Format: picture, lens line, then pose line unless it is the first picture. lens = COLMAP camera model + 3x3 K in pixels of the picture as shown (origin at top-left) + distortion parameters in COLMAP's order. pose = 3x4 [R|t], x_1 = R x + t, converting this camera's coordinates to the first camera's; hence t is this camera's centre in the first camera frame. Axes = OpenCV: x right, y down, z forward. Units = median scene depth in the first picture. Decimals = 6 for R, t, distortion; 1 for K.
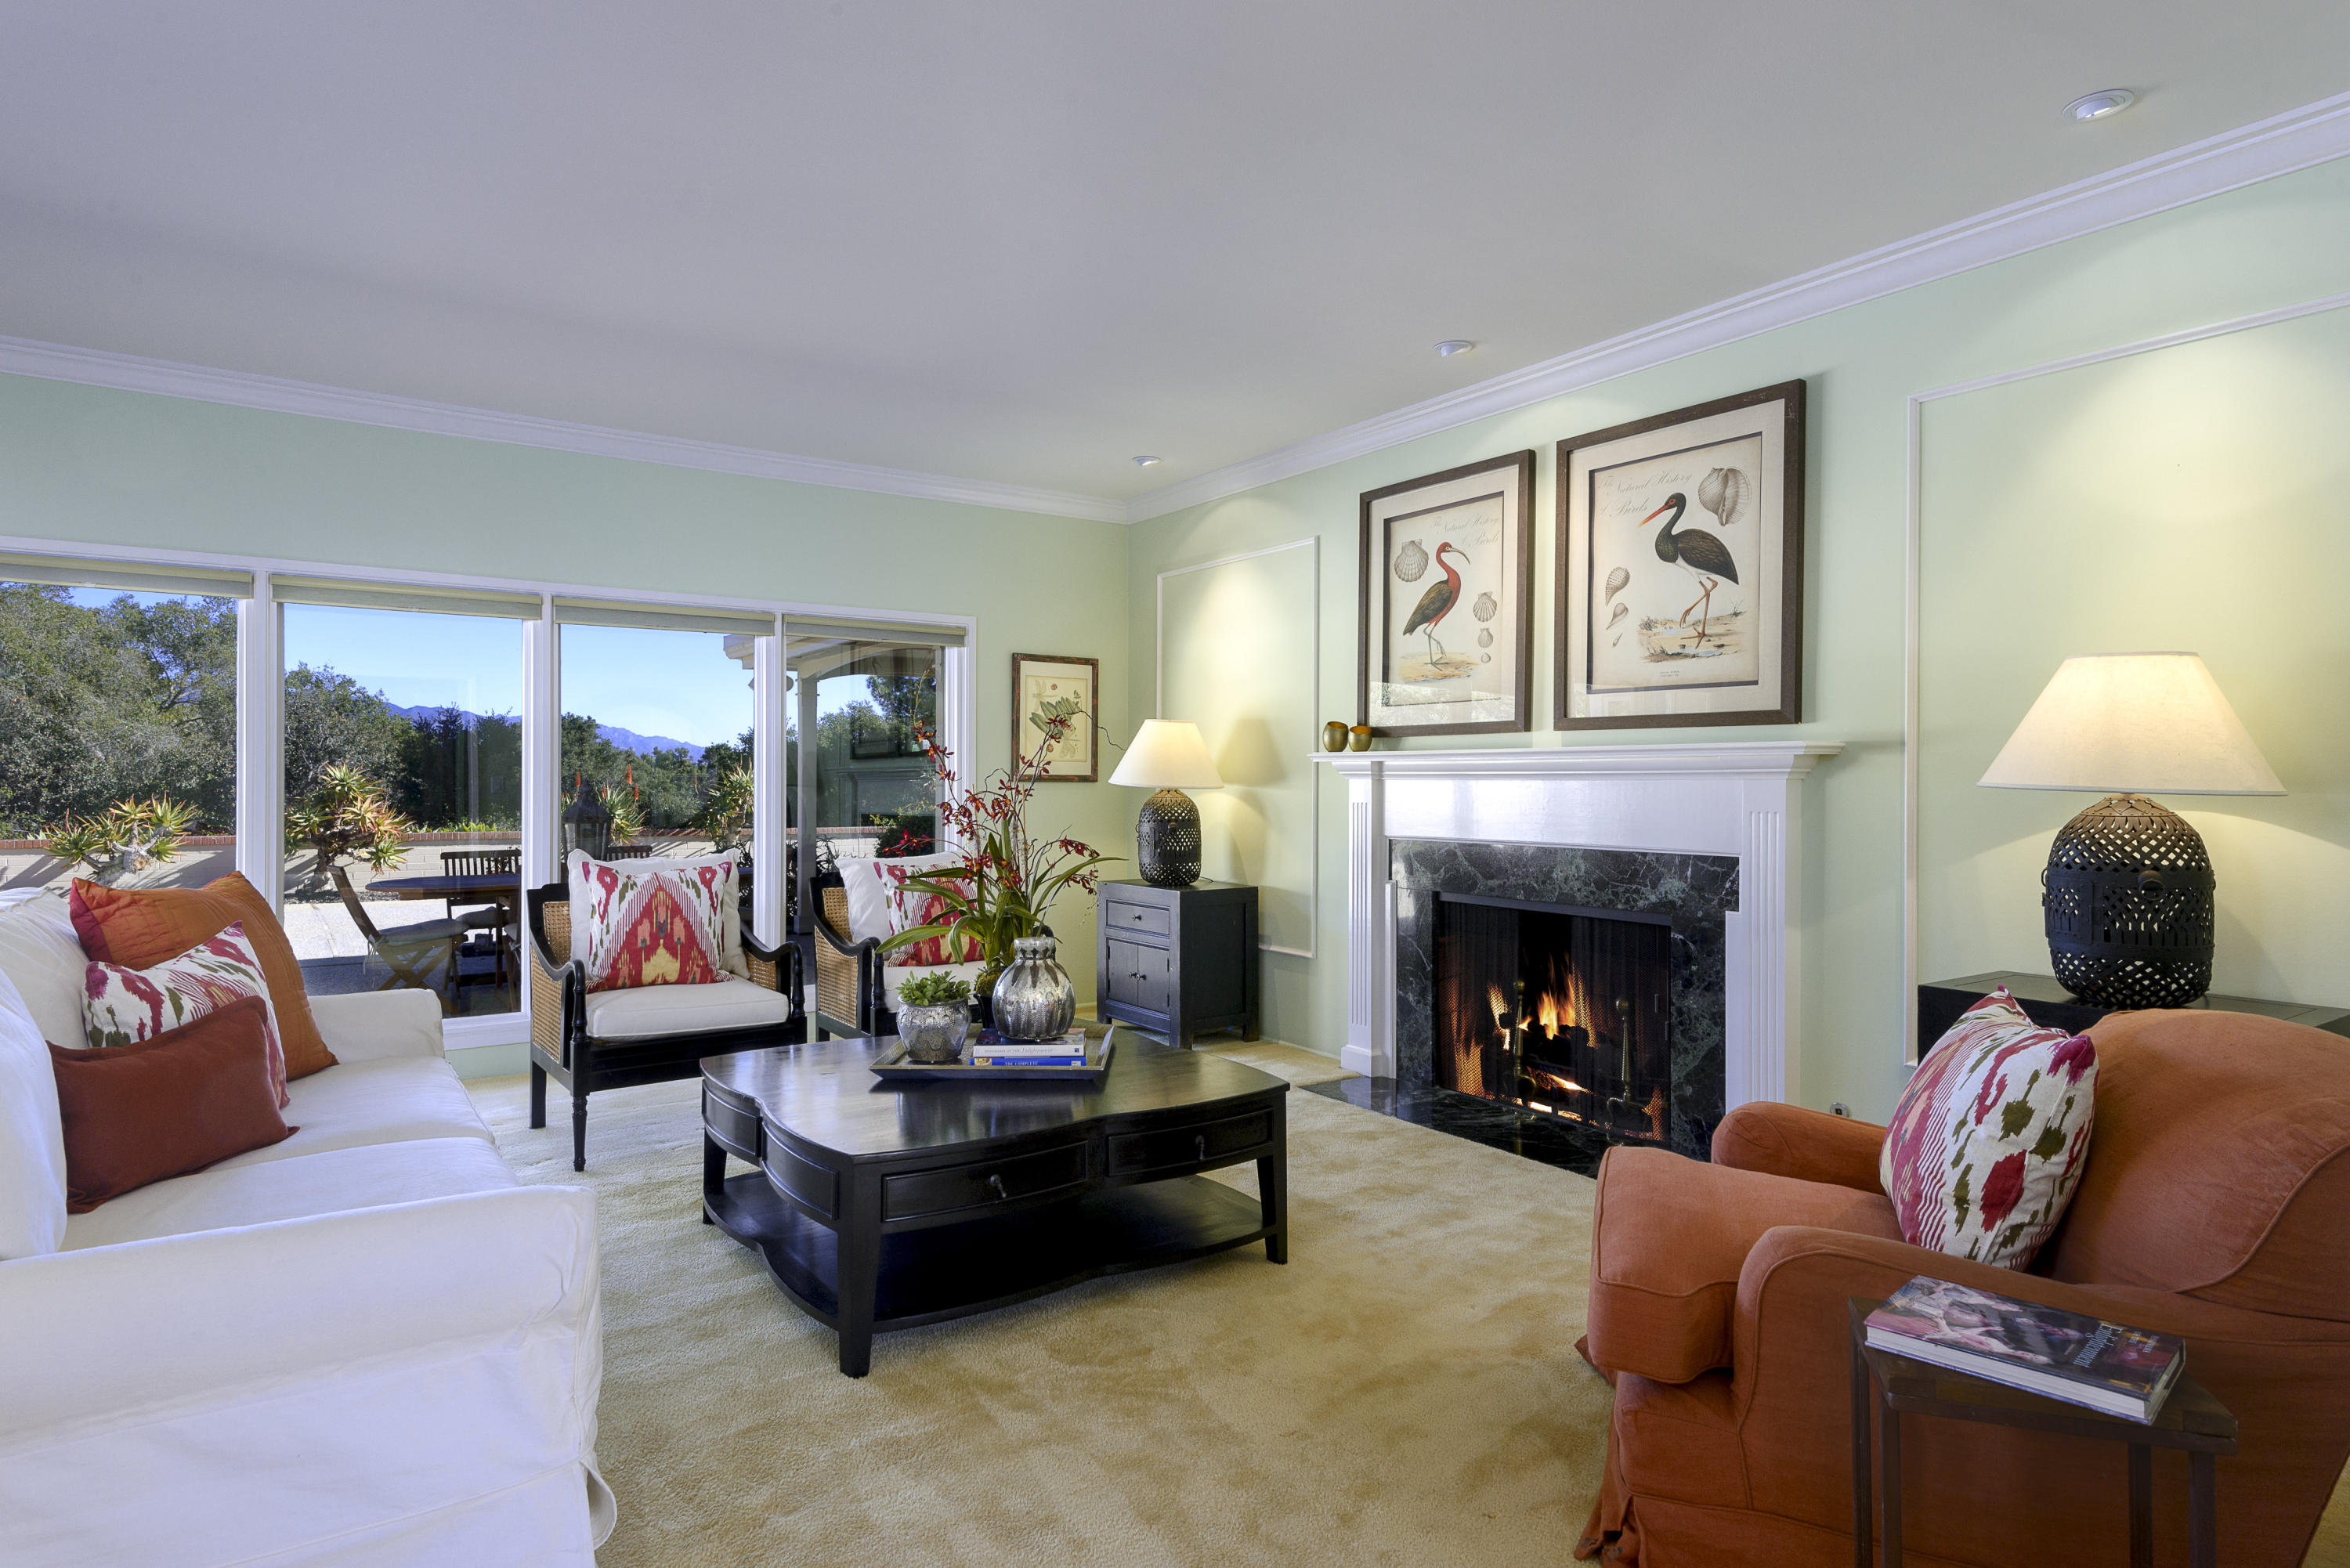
lens RADIAL K [[1288.3, 0, 1179.0], [0, 1288.3, 786.2], [0, 0, 1]] dist [0.021456, -0.000898]
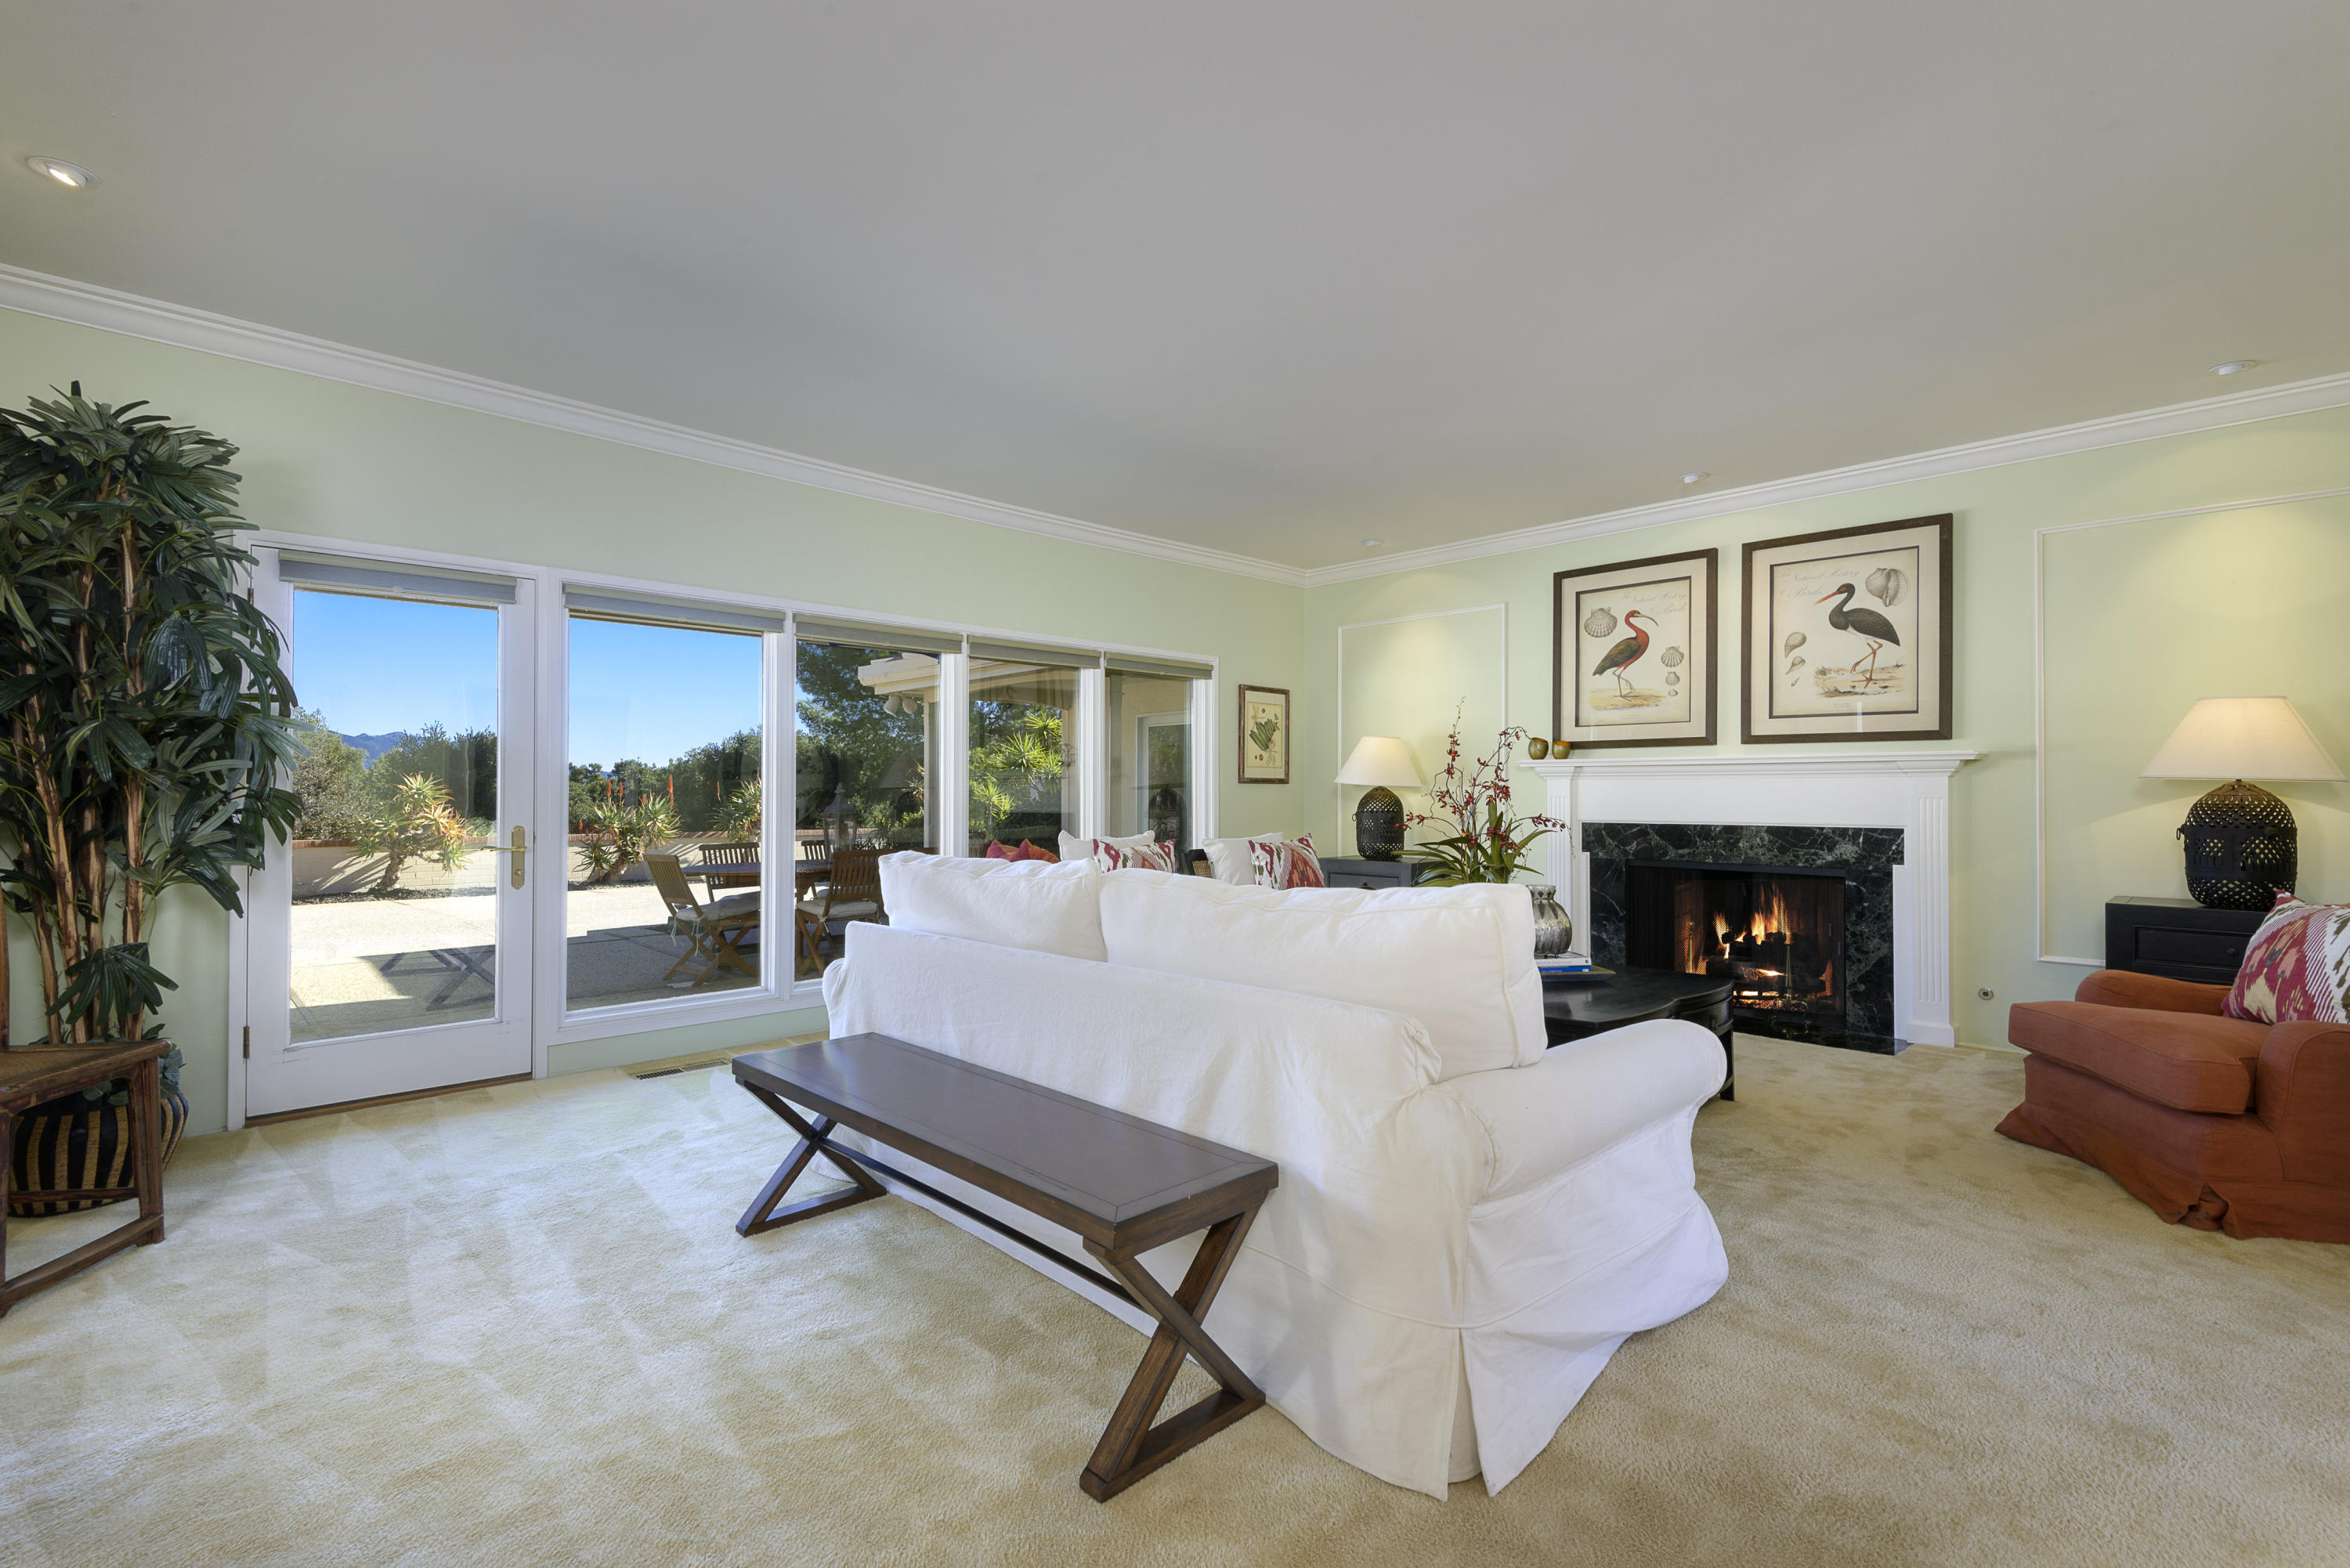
lens RADIAL K [[1077.5, 0, 1171.9], [0, 1077.5, 781.8], [0, 0, 1]] dist [0.004394, 0.000064]
pose [[0.986403, 0.001117, 0.164338, -0.549361], [0.001574, 0.999867, -0.016244, 0.018068], [-0.164335, 0.016281, 0.986270, -0.082490]]
